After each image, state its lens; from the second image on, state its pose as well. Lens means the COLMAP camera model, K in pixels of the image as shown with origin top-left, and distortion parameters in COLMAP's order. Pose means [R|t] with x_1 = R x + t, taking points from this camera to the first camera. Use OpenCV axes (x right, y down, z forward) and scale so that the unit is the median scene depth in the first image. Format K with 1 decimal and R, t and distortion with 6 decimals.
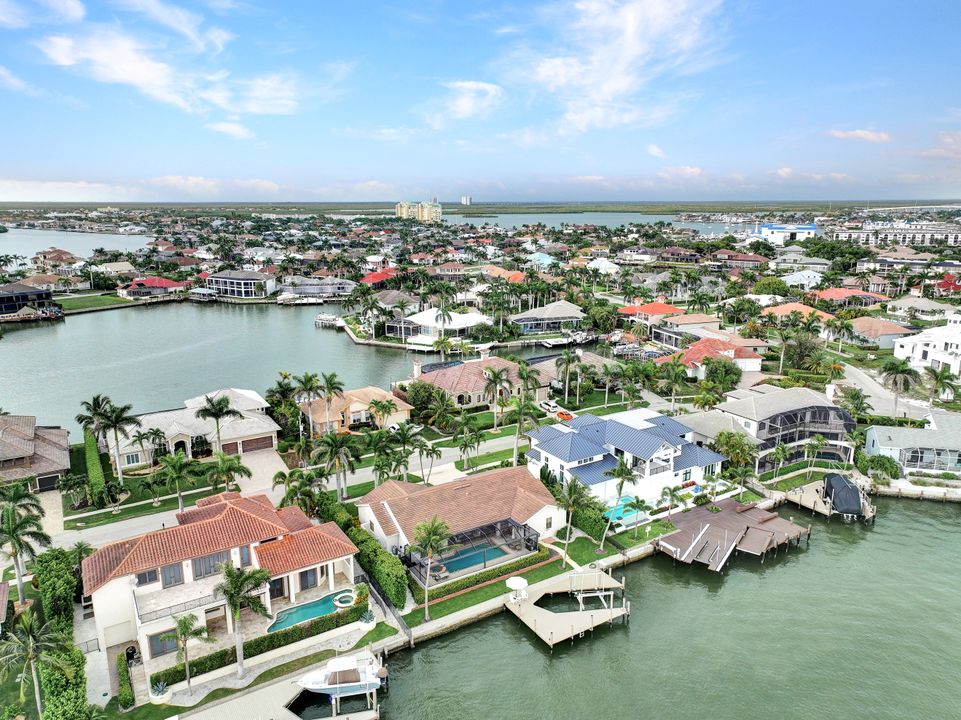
lens RADIAL K [[672.2, 0, 482.5], [0, 672.2, 359.6], [0, 0, 1]] dist [0.004097, 0.007887]
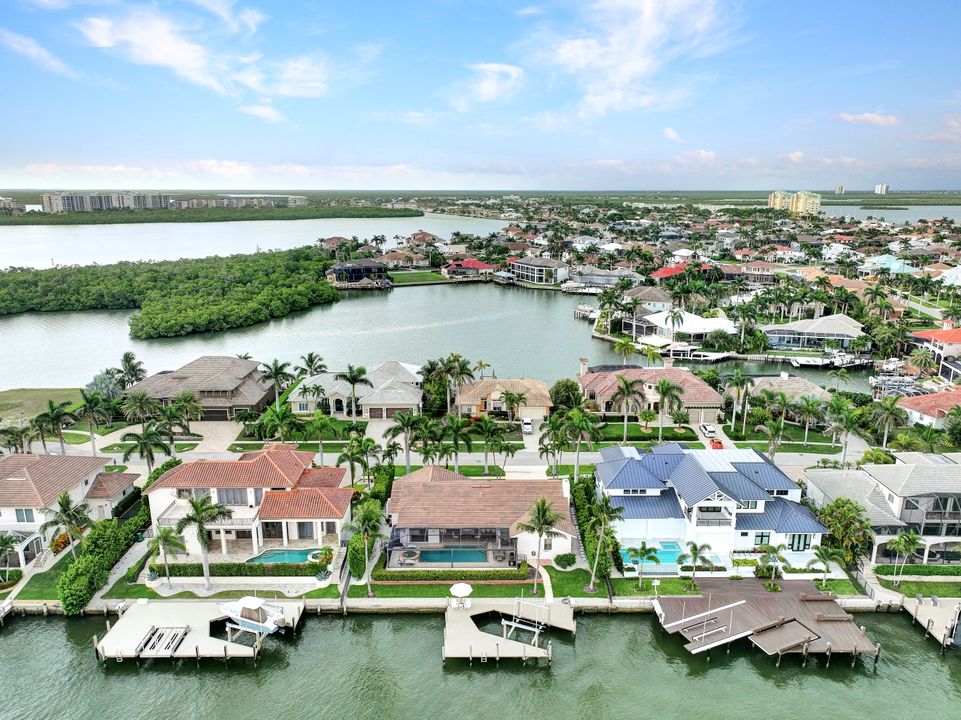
lens RADIAL K [[672.2, 0, 482.5], [0, 672.2, 359.6], [0, 0, 1]] dist [0.004097, 0.007887]
pose [[0.850668, 0.131297, -0.509044, 0.323124], [-0.123013, 0.991141, 0.050074, -0.034627], [0.511109, 0.020023, 0.859283, 0.094221]]
